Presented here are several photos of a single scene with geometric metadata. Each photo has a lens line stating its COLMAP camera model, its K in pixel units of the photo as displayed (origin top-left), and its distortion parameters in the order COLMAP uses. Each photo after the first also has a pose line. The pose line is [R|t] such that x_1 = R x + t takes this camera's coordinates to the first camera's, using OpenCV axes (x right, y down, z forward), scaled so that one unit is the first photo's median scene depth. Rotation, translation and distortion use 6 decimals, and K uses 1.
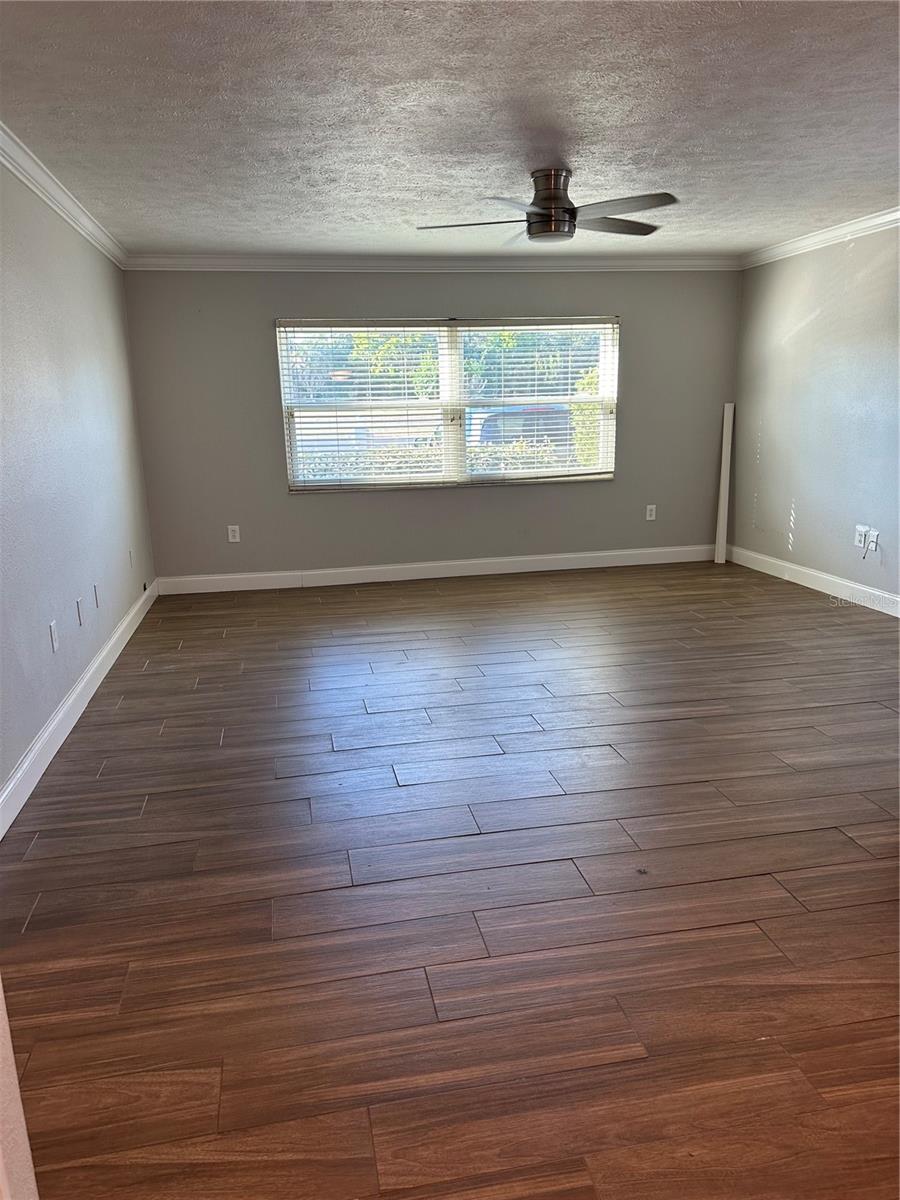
lens RADIAL K [[847.7, 0, 431.1], [0, 847.7, 617.0], [0, 0, 1]] dist [0.092896, -0.136640]
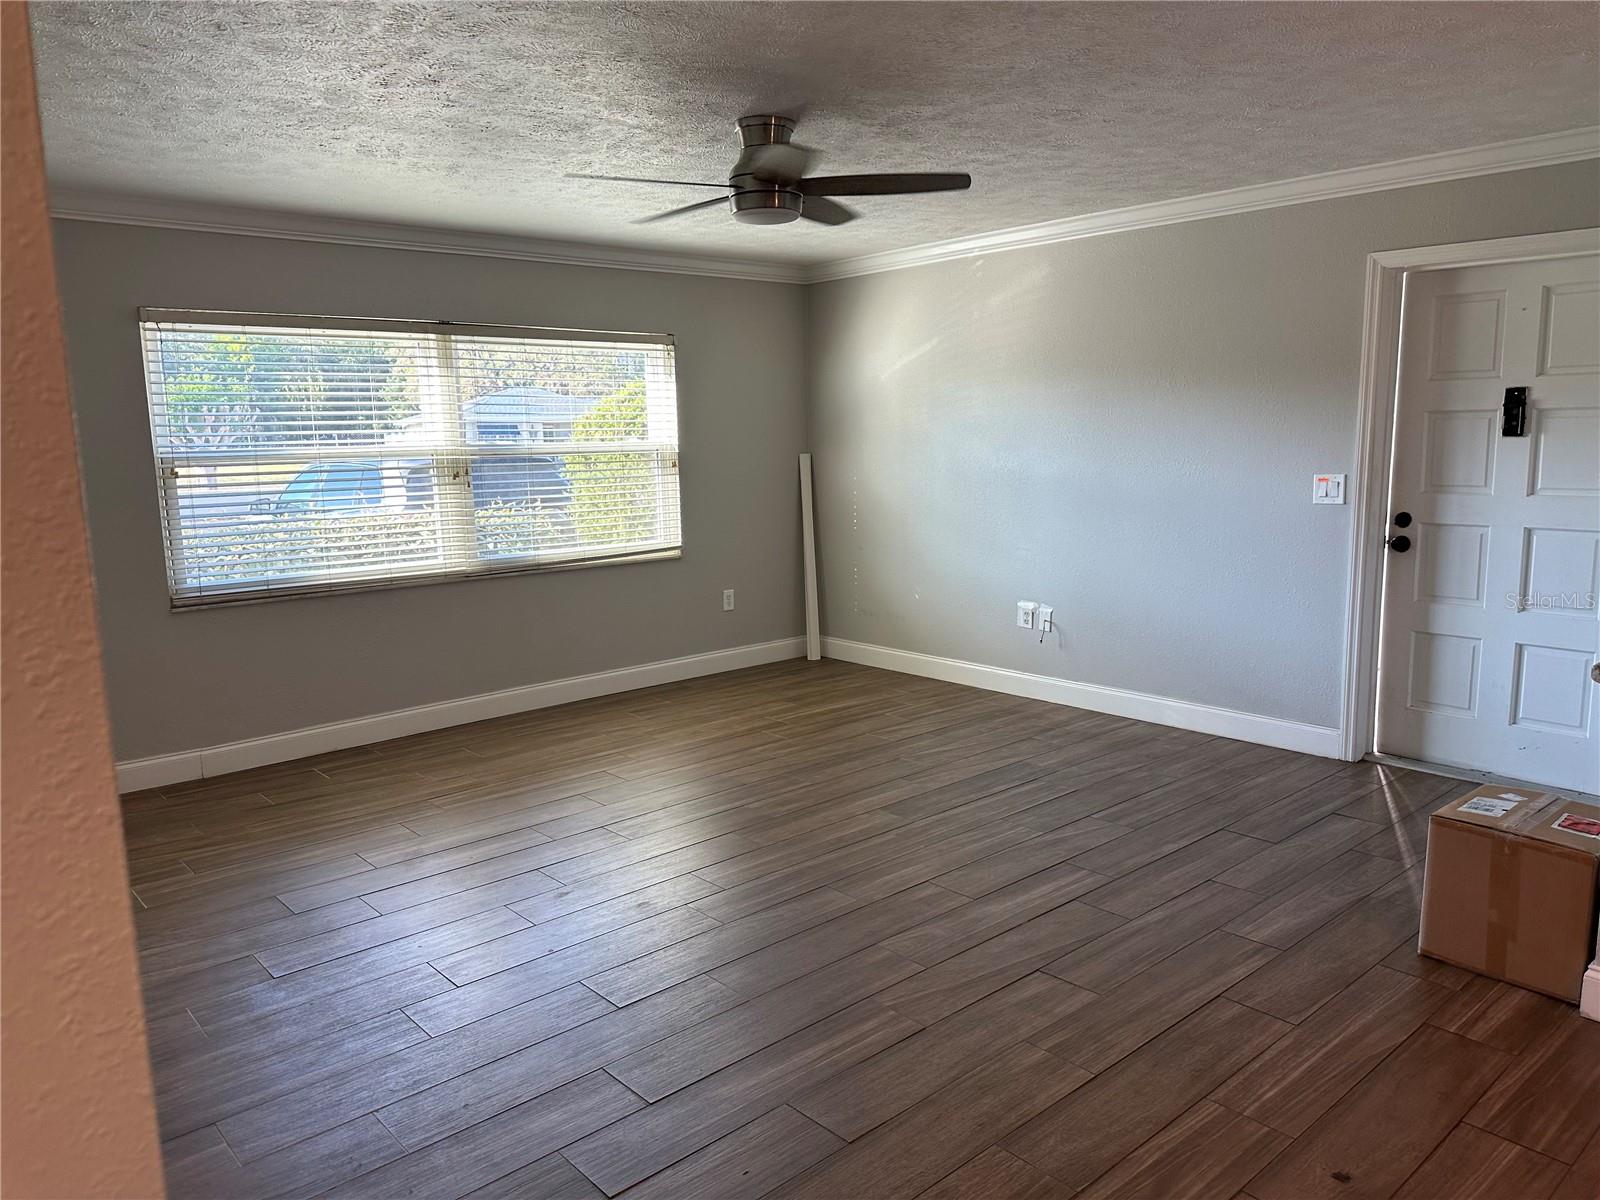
lens RADIAL K [[1130.3, 0, 785.6], [0, 1130.3, 609.2], [0, 0, 1]] dist [0.092896, -0.136640]
pose [[0.859824, -0.073502, 0.505273, -0.216687], [0.124664, 0.989856, -0.068148, -0.050438], [-0.495138, 0.121584, 0.860265, 0.178036]]
